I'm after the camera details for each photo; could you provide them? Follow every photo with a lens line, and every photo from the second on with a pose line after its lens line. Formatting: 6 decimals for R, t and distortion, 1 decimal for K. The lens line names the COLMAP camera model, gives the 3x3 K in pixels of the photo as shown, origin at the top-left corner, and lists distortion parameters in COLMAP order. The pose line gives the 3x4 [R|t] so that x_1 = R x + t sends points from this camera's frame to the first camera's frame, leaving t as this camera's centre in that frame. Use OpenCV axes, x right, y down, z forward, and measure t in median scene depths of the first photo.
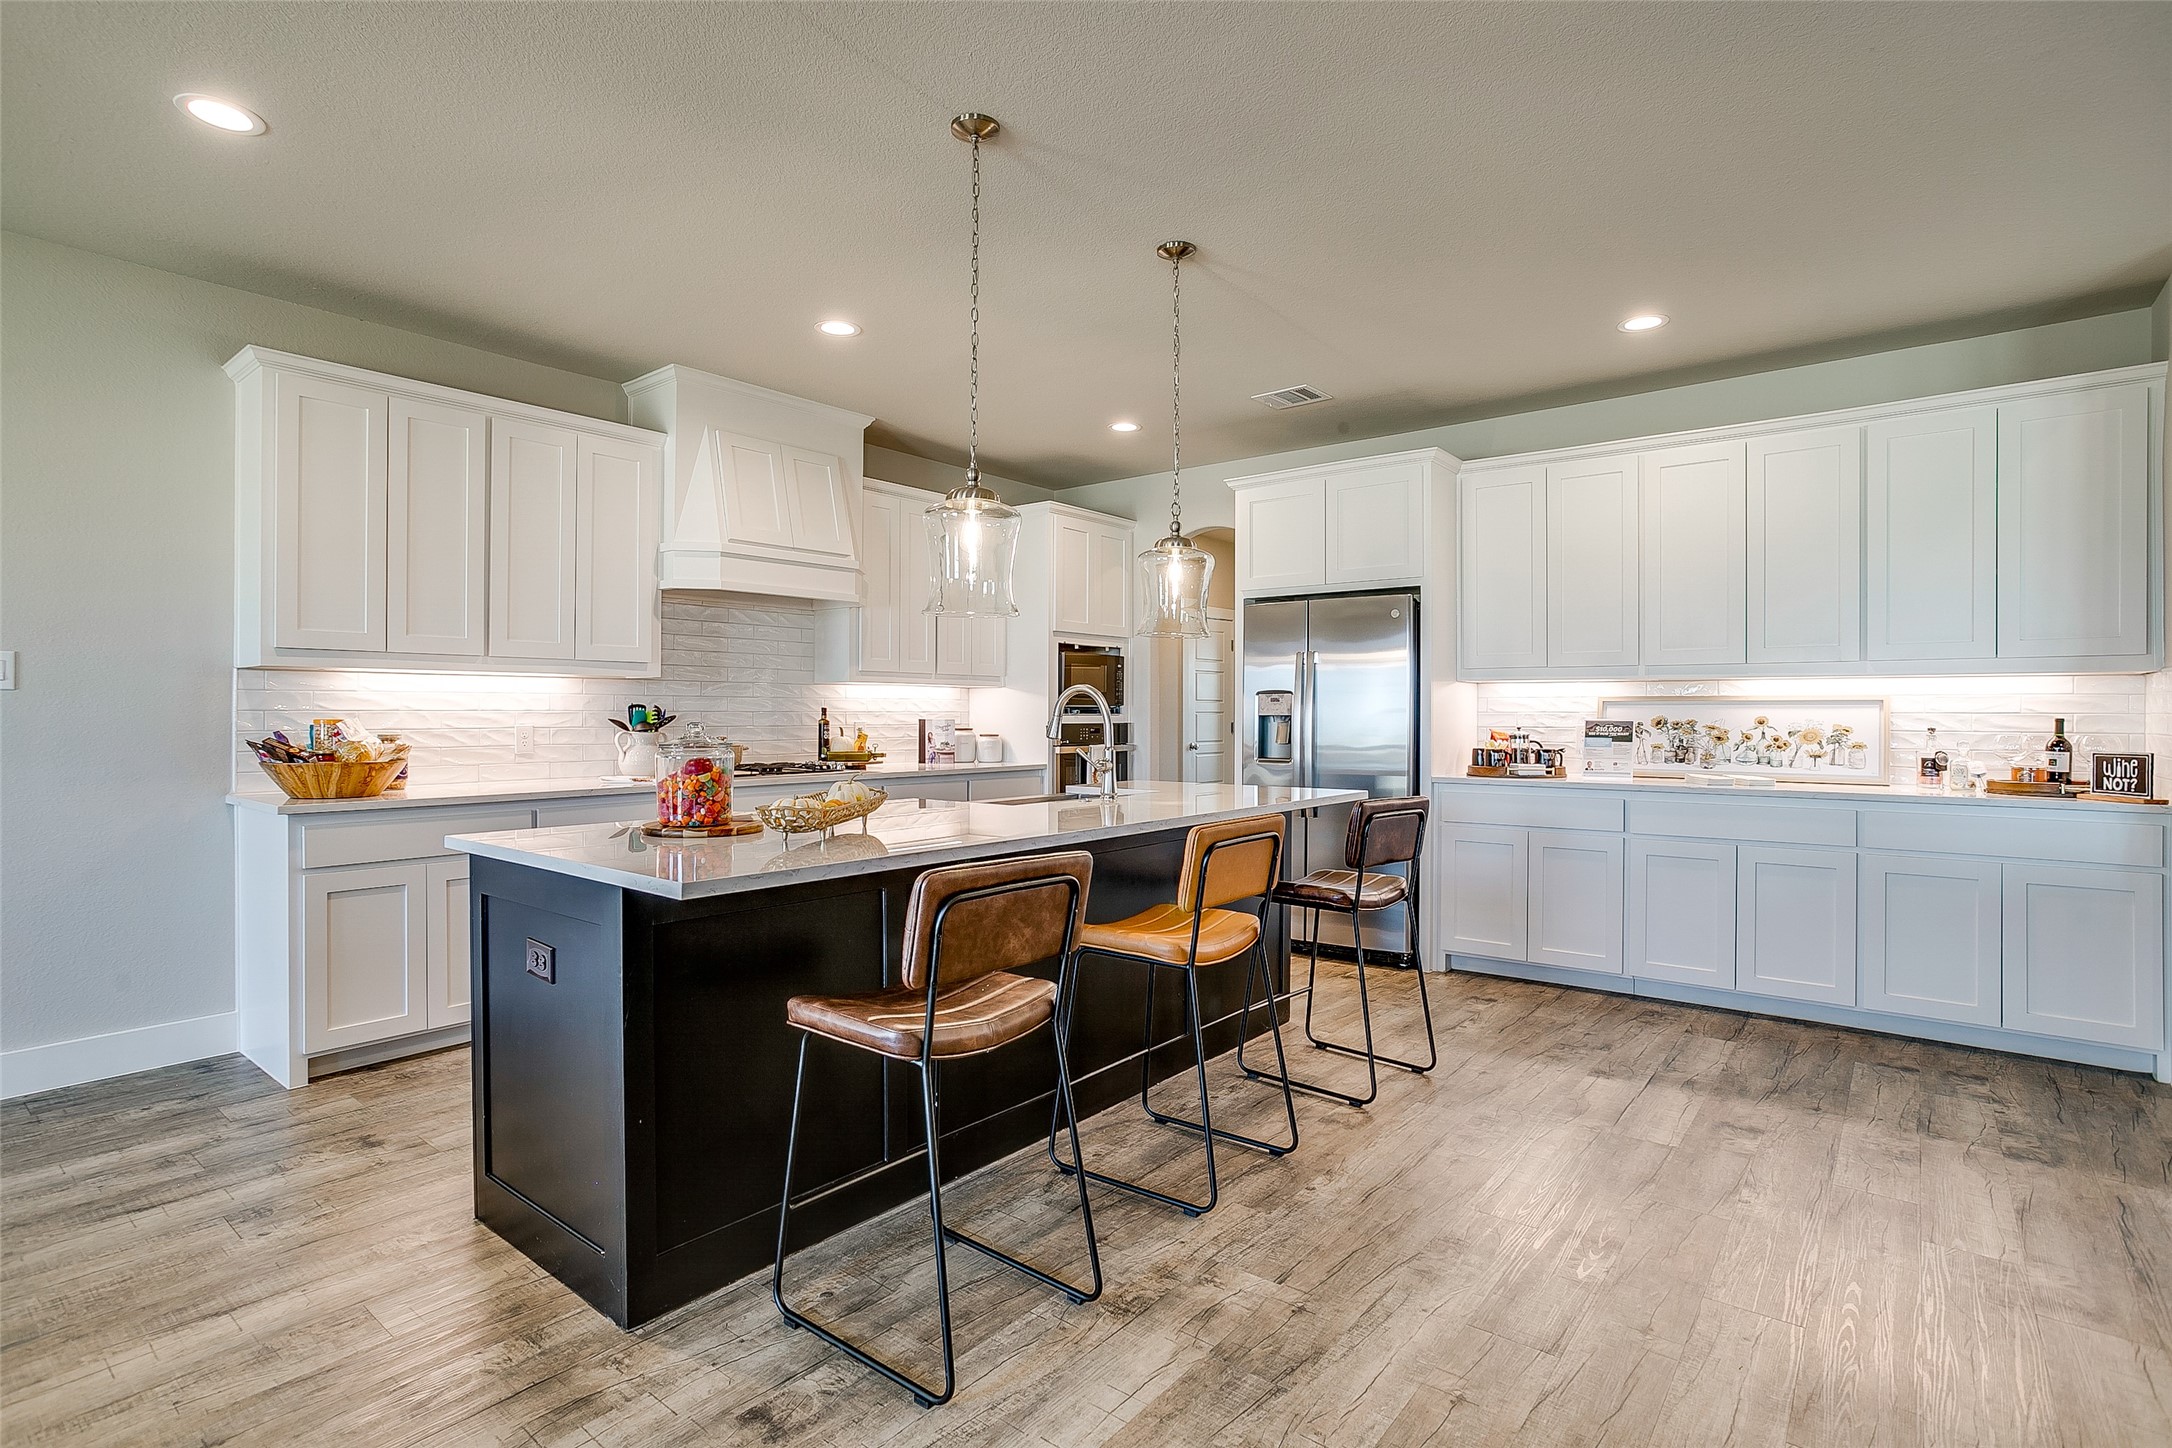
lens RADIAL K [[1049.2, 0, 1079.0], [0, 1049.2, 712.3], [0, 0, 1]] dist [-0.009740, -0.000088]
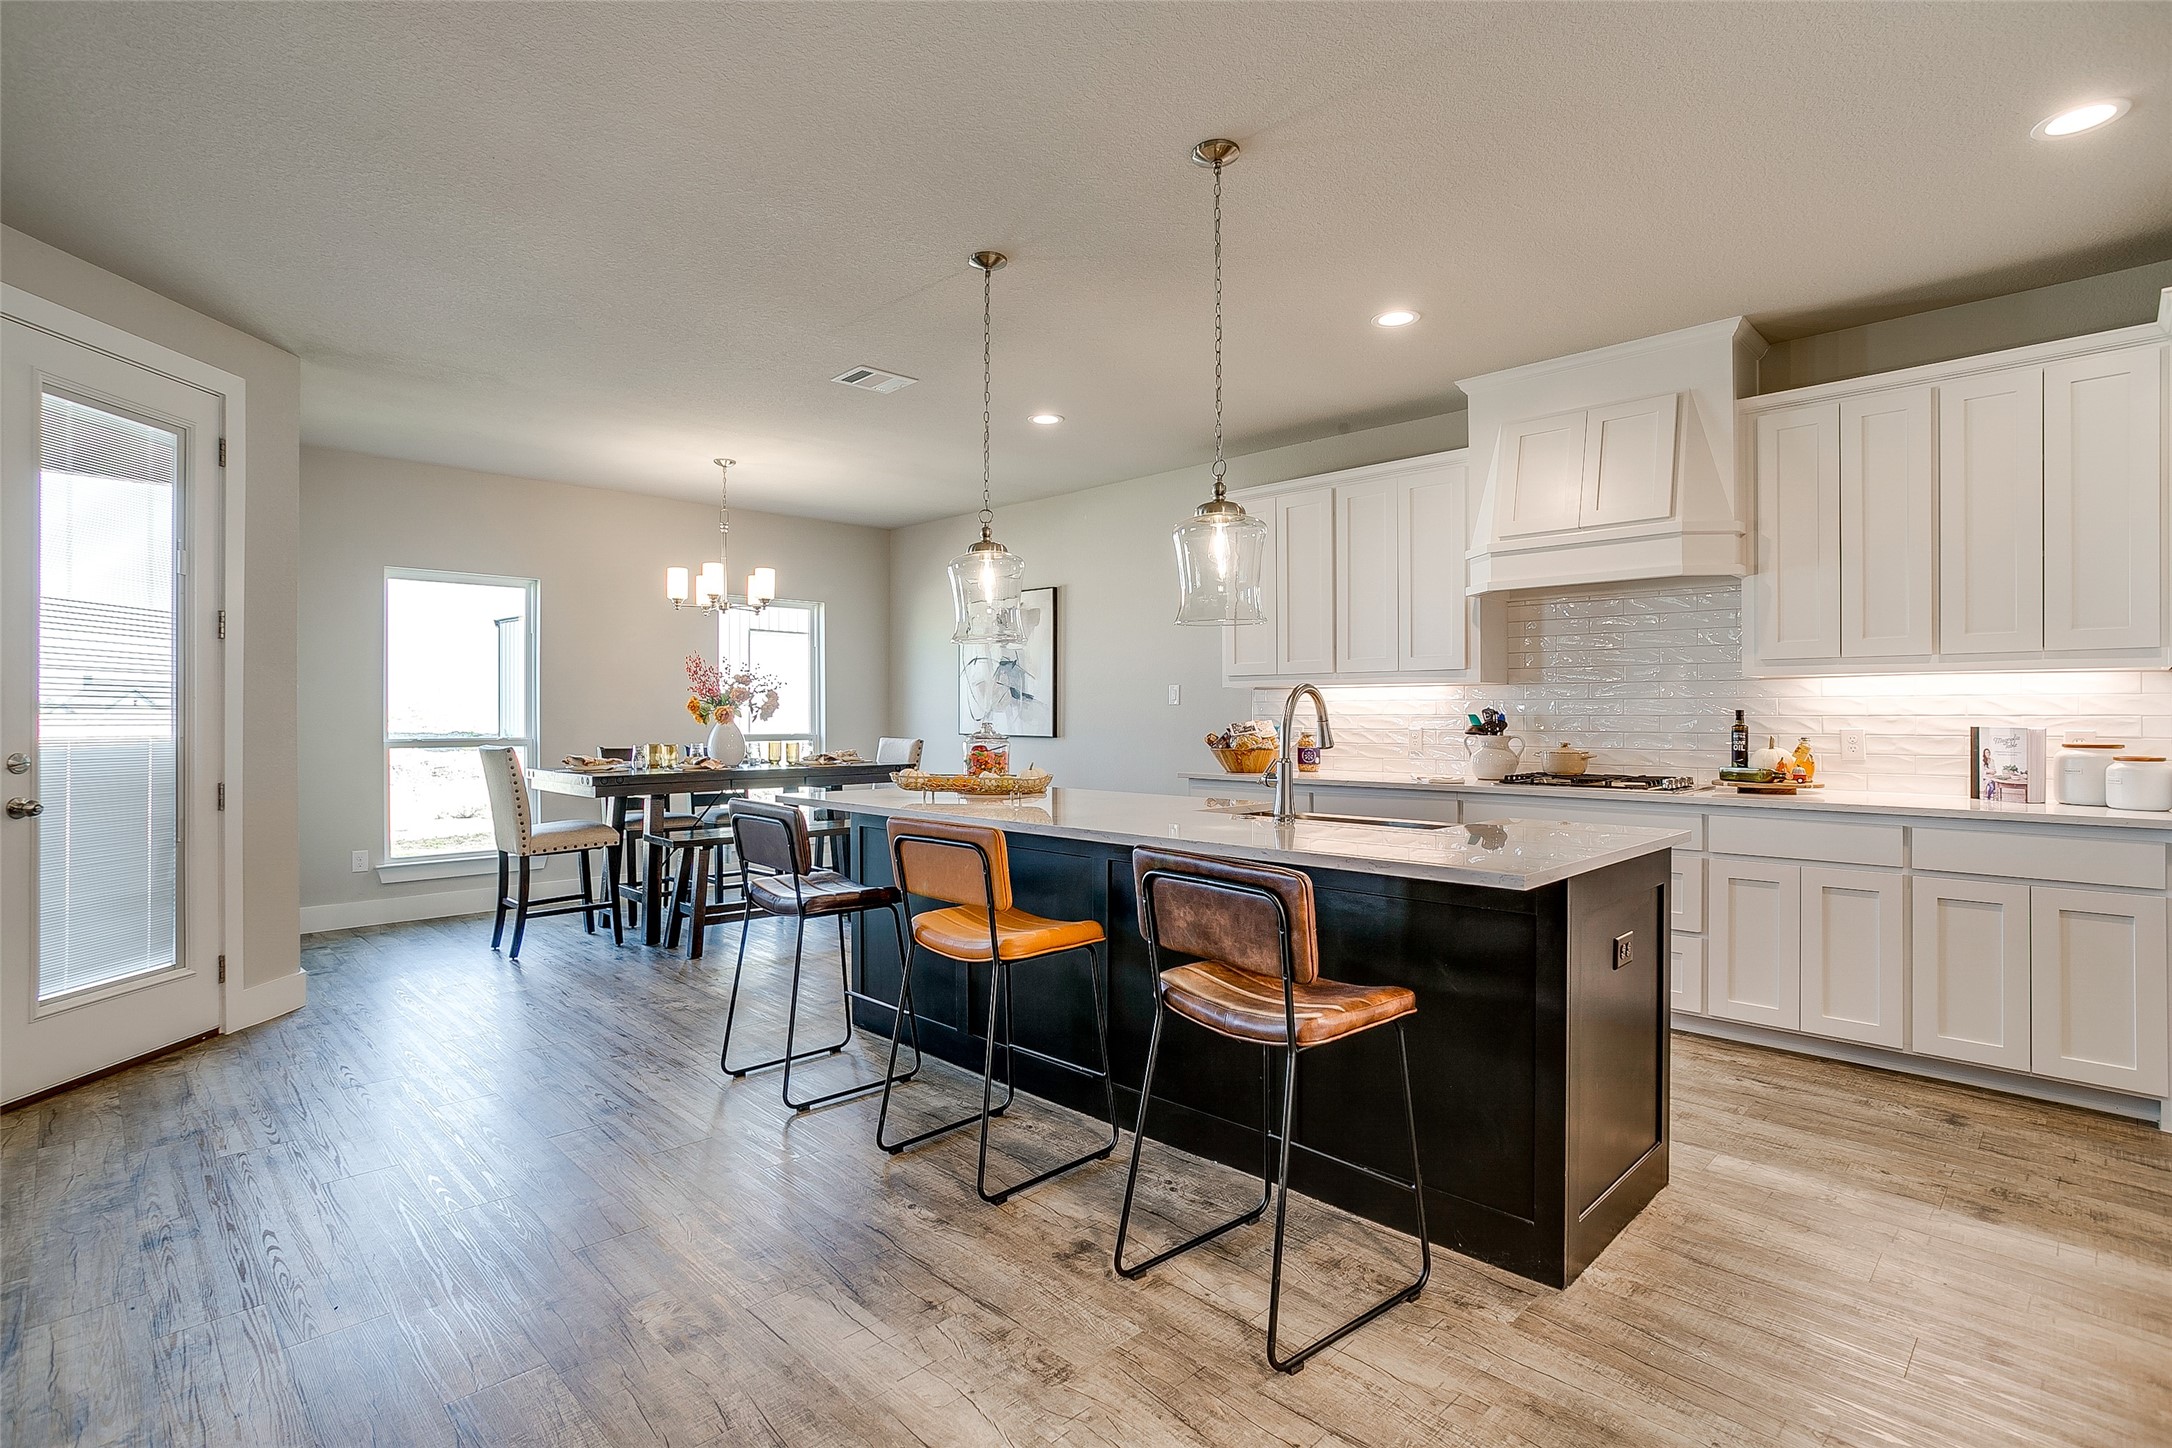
lens RADIAL K [[1049.2, 0, 1079.0], [0, 1049.2, 712.3], [0, 0, 1]] dist [-0.009740, -0.000088]
pose [[-0.100540, -0.005825, -0.994916, 0.698584], [0.000781, 0.999982, -0.005934, 0.001845], [0.994933, -0.001373, -0.100534, 0.745602]]
